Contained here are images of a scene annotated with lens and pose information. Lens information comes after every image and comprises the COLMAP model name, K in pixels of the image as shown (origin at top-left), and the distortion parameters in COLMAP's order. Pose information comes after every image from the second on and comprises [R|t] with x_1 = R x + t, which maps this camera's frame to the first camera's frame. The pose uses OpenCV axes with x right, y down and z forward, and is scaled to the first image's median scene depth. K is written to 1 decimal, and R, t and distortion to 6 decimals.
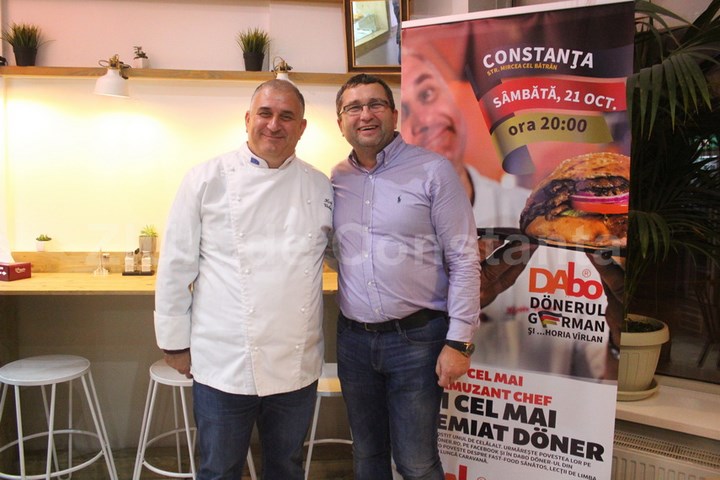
lens RADIAL K [[601.8, 0, 360.5], [0, 601.8, 229.9], [0, 0, 1]] dist [-0.181877, 0.170622]
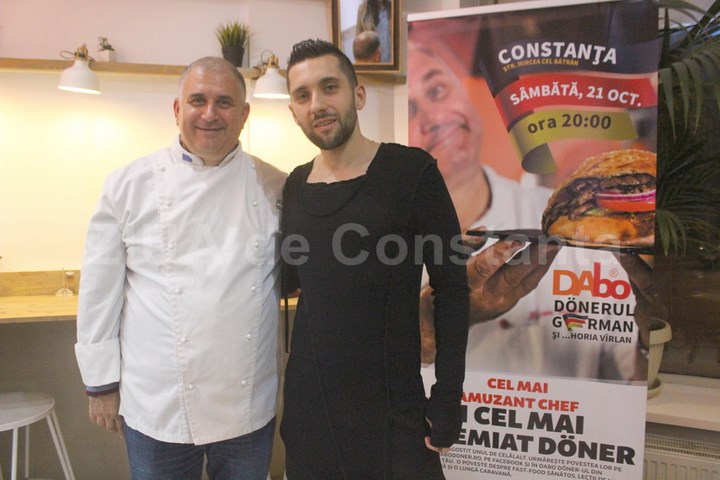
lens RADIAL K [[601.8, 0, 360.5], [0, 601.8, 229.9], [0, 0, 1]] dist [-0.181877, 0.170622]
pose [[0.988354, -0.025991, 0.149937, -0.168742], [0.028864, 0.999439, -0.017016, 0.006131], [-0.149411, 0.021146, 0.988549, 0.094231]]
